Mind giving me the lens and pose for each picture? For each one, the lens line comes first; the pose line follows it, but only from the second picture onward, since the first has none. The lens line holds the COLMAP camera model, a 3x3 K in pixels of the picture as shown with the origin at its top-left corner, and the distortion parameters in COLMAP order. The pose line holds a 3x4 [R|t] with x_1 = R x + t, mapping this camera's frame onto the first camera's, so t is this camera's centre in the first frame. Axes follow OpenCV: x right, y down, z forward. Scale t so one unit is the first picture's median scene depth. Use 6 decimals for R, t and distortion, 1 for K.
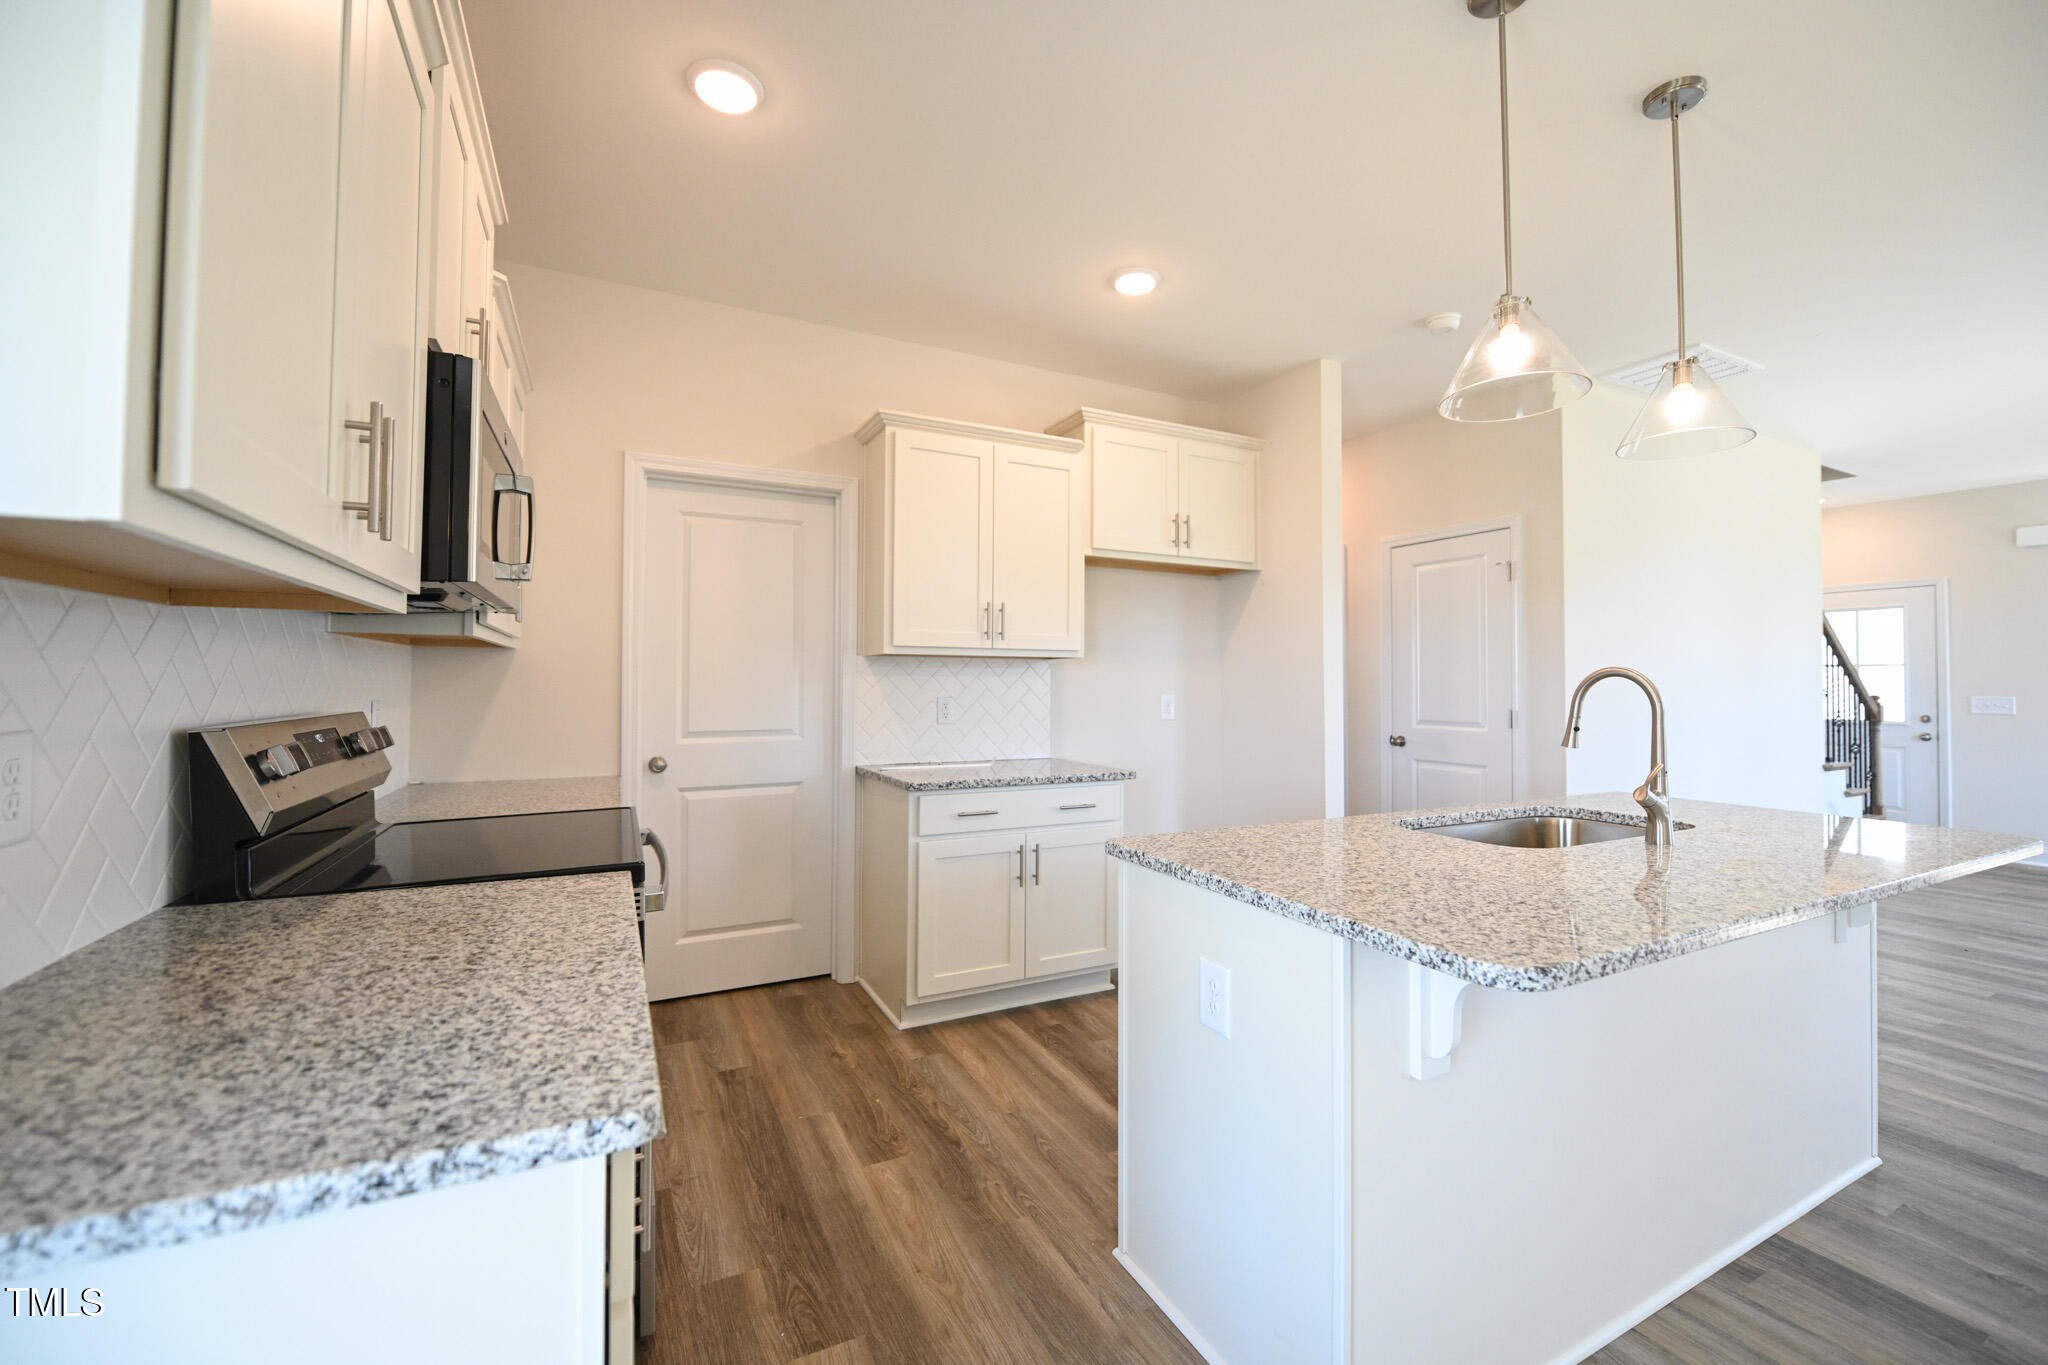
lens RADIAL K [[816.5, 0, 1025.5], [0, 816.5, 682.2], [0, 0, 1]] dist [0.001254, 0.000071]
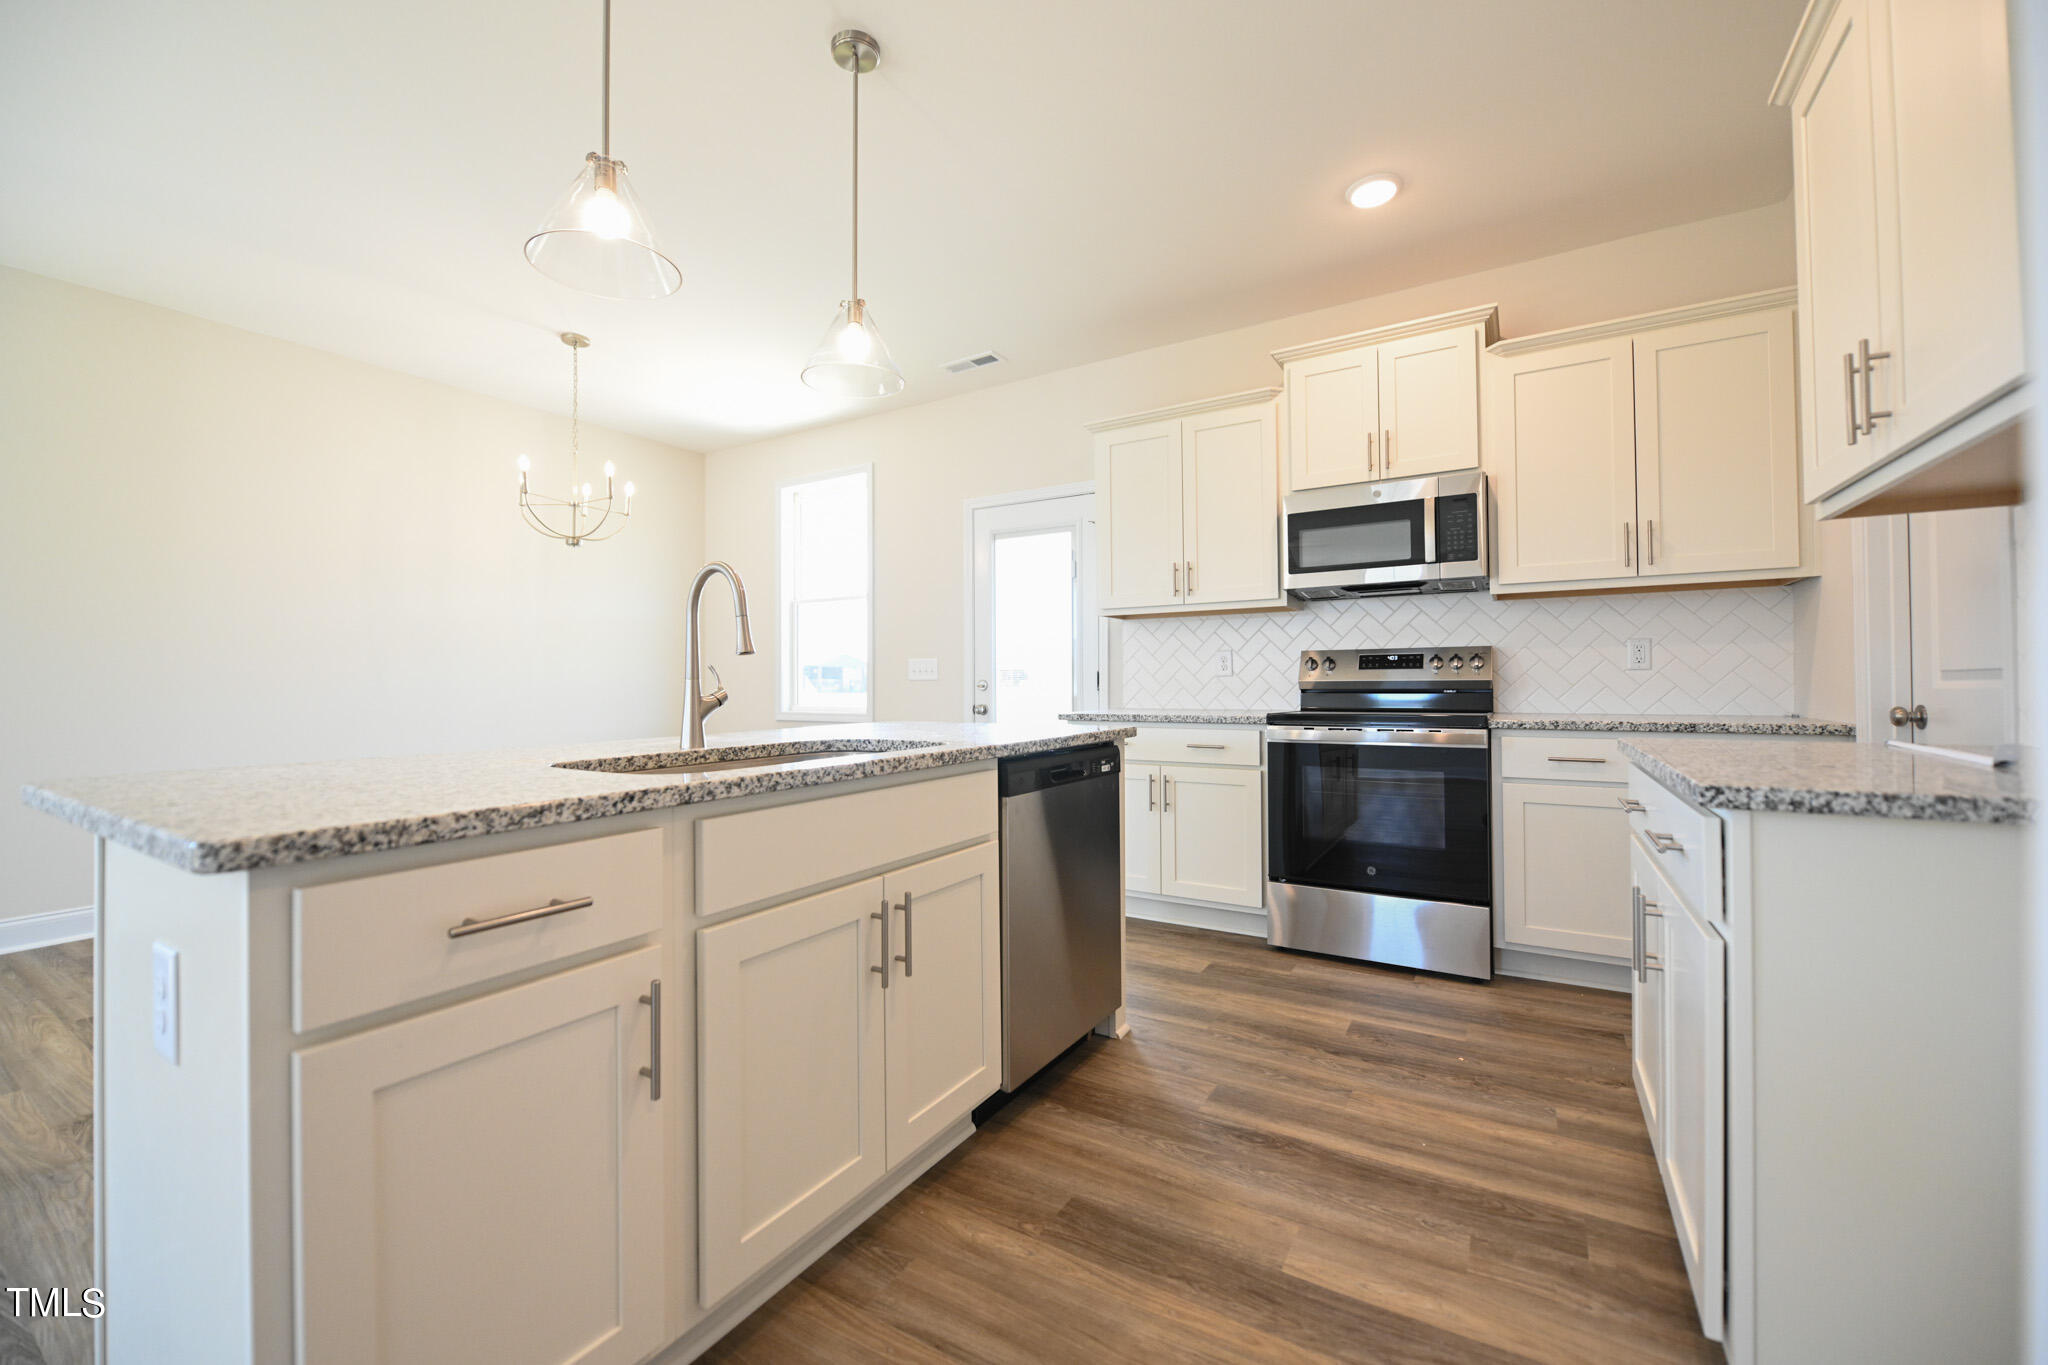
lens RADIAL K [[816.5, 0, 1027.9], [0, 816.5, 677.9], [0, 0, 1]] dist [0.001254, 0.000071]
pose [[-0.850561, -0.000672, -0.525876, 0.761597], [0.006791, 0.999902, -0.012262, 0.098671], [0.525833, -0.014001, -0.850473, 1.628178]]
